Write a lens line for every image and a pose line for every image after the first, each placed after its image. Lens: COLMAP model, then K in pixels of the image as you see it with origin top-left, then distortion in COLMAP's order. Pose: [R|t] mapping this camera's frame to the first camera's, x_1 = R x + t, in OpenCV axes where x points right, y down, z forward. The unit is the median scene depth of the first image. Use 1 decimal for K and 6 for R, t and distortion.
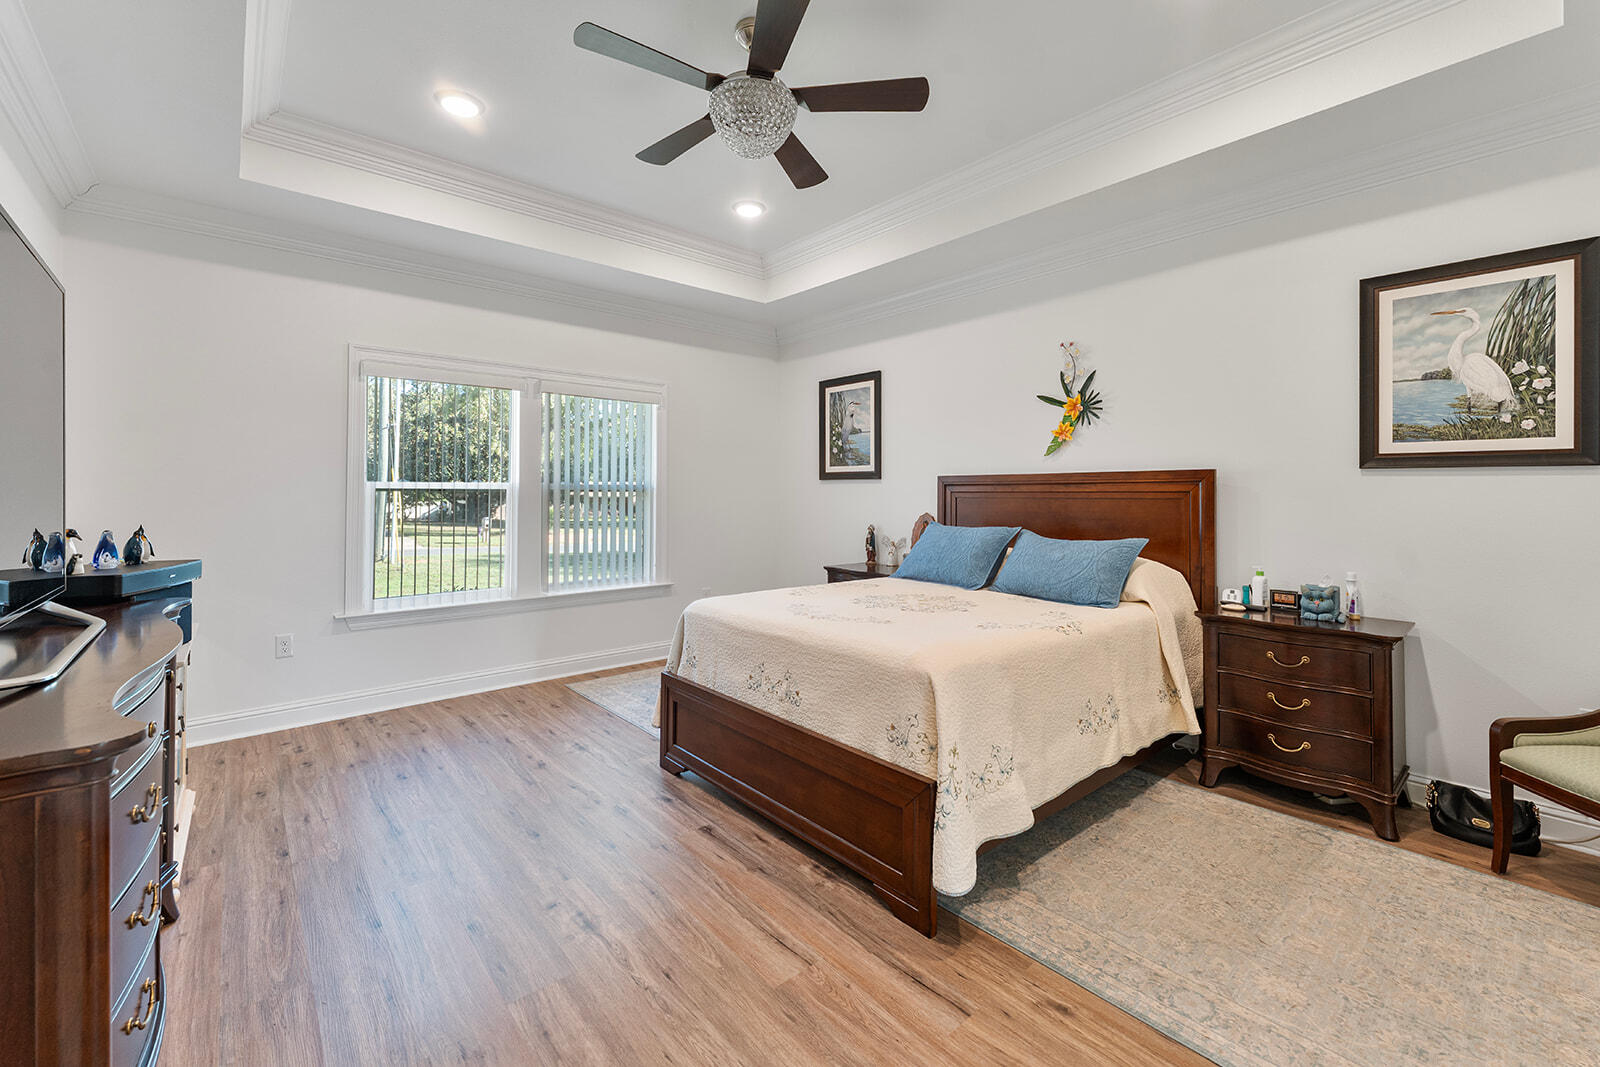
lens RADIAL K [[651.8, 0, 803.4], [0, 651.8, 490.9], [0, 0, 1]] dist [-0.001494, 0.000171]
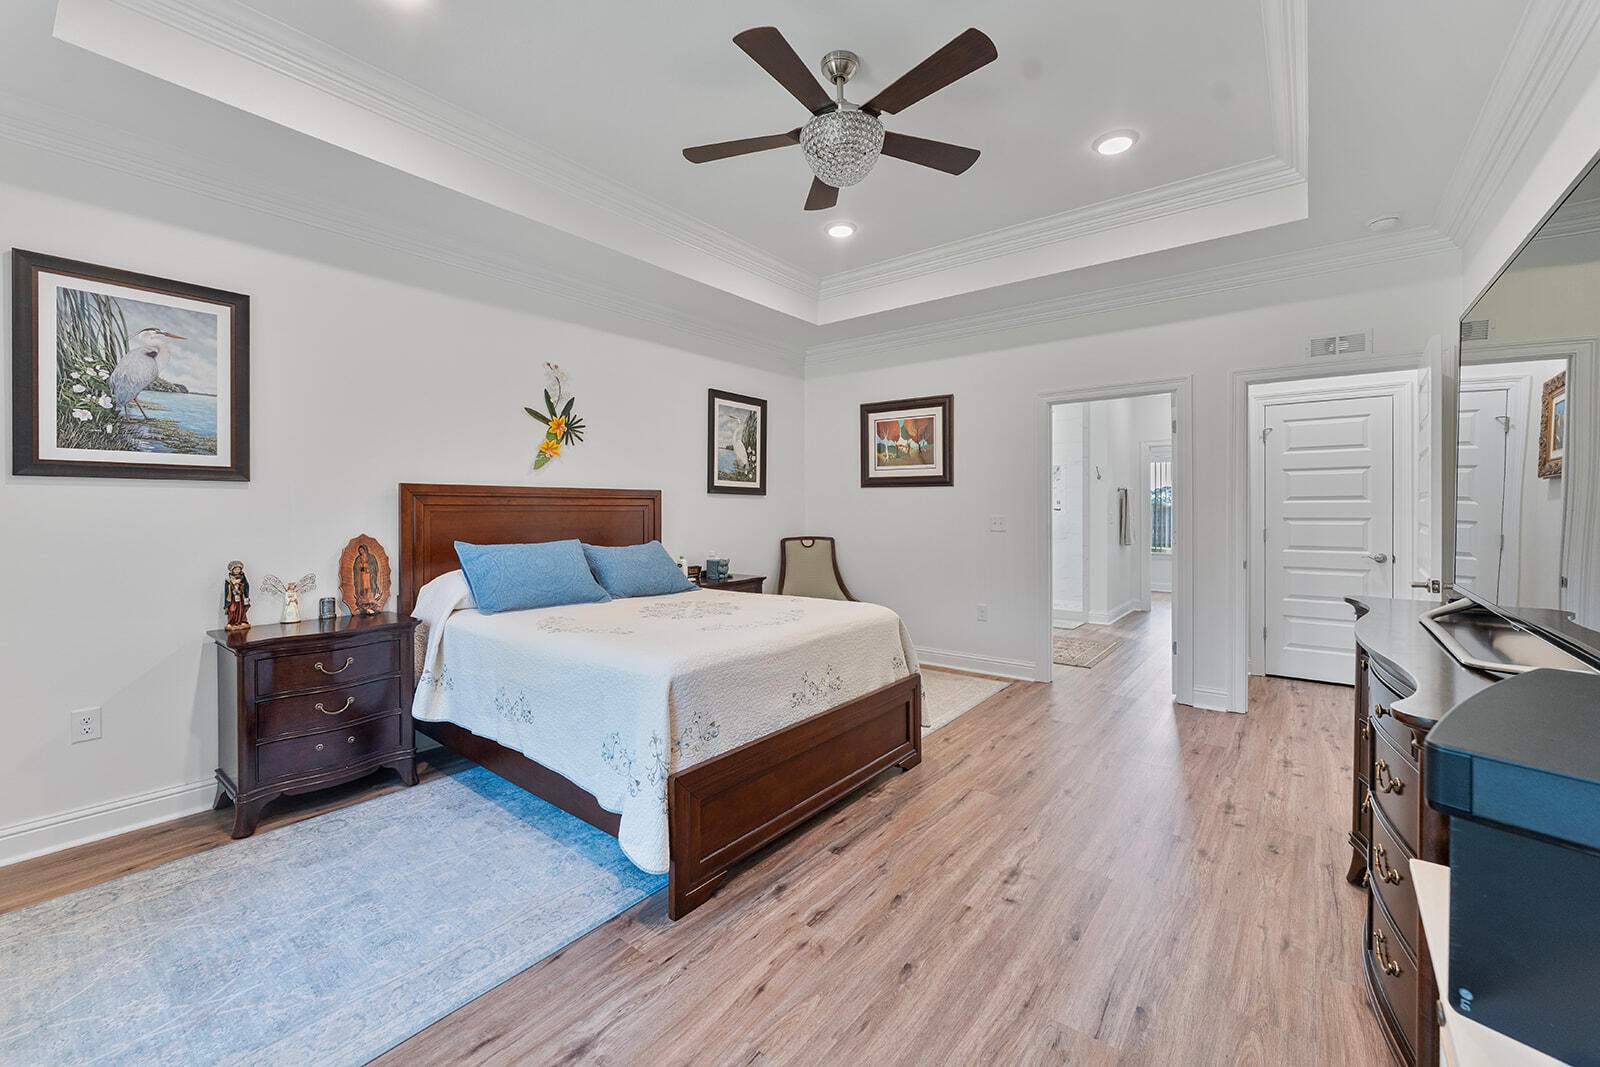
lens RADIAL K [[632.4, 0, 800.6], [0, 632.4, 509.7], [0, 0, 1]] dist [-0.001468, 0.000157]
pose [[-0.170689, -0.004415, 0.985315, -0.927677], [-0.005924, 0.999976, 0.003454, 0.004887], [-0.985307, -0.005248, -0.170711, 1.055382]]
